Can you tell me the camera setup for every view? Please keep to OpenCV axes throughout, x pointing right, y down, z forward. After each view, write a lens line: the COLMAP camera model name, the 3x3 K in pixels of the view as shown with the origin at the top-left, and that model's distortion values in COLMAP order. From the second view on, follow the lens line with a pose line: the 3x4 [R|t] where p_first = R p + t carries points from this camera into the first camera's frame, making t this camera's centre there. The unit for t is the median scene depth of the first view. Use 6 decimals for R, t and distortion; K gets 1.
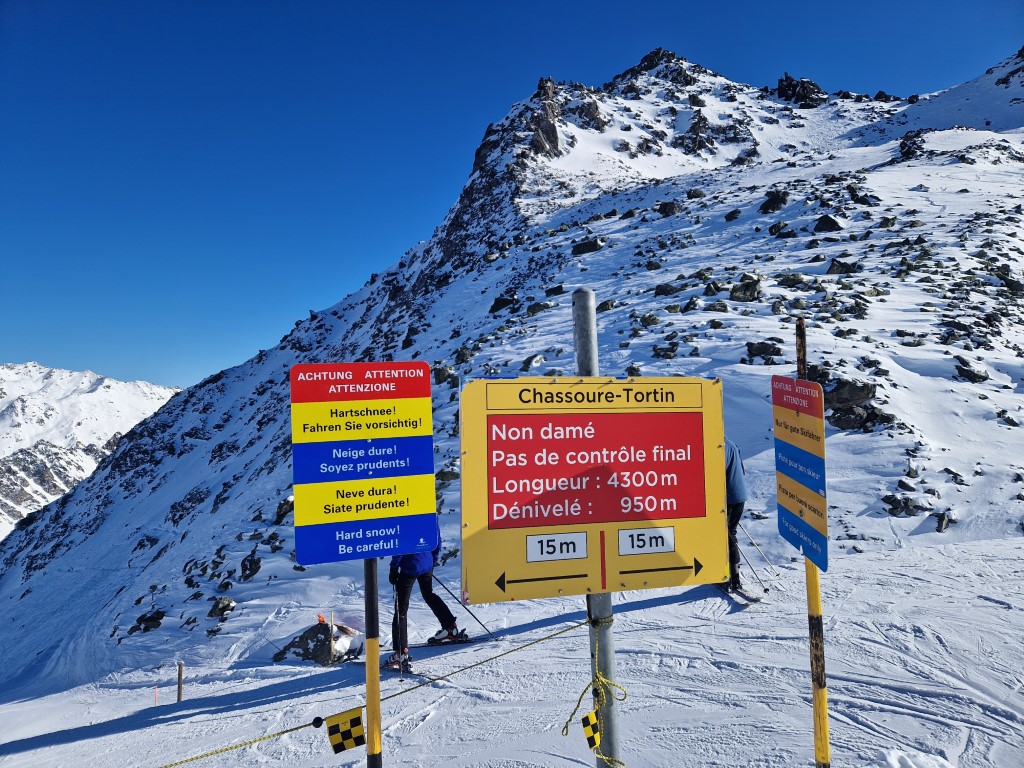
lens RADIAL K [[696.1, 0, 512.0], [0, 696.1, 384.0], [0, 0, 1]] dist [0.103503, -0.093508]
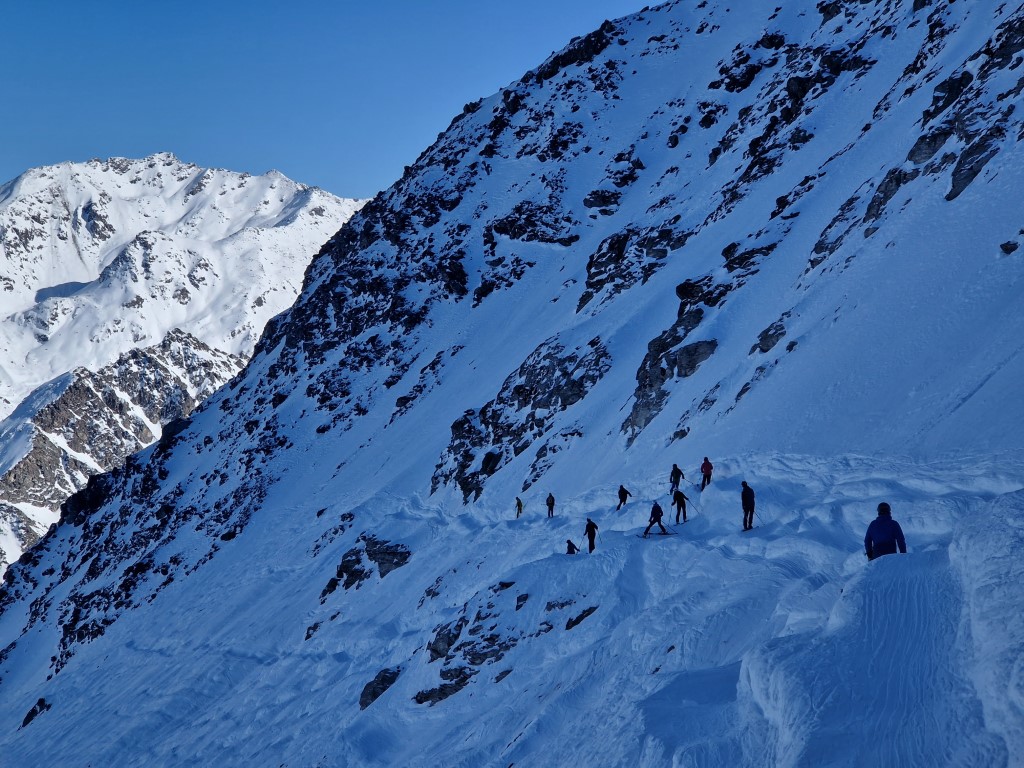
lens RADIAL K [[2060.0, 0, 512.0], [0, 2060.0, 384.0], [0, 0, 1]] dist [-0.856904, 11.167716]
pose [[0.912440, 0.030203, -0.408093, -0.112671], [0.006699, 0.996036, 0.088695, 0.060931], [0.409155, -0.083663, 0.908622, 0.238262]]
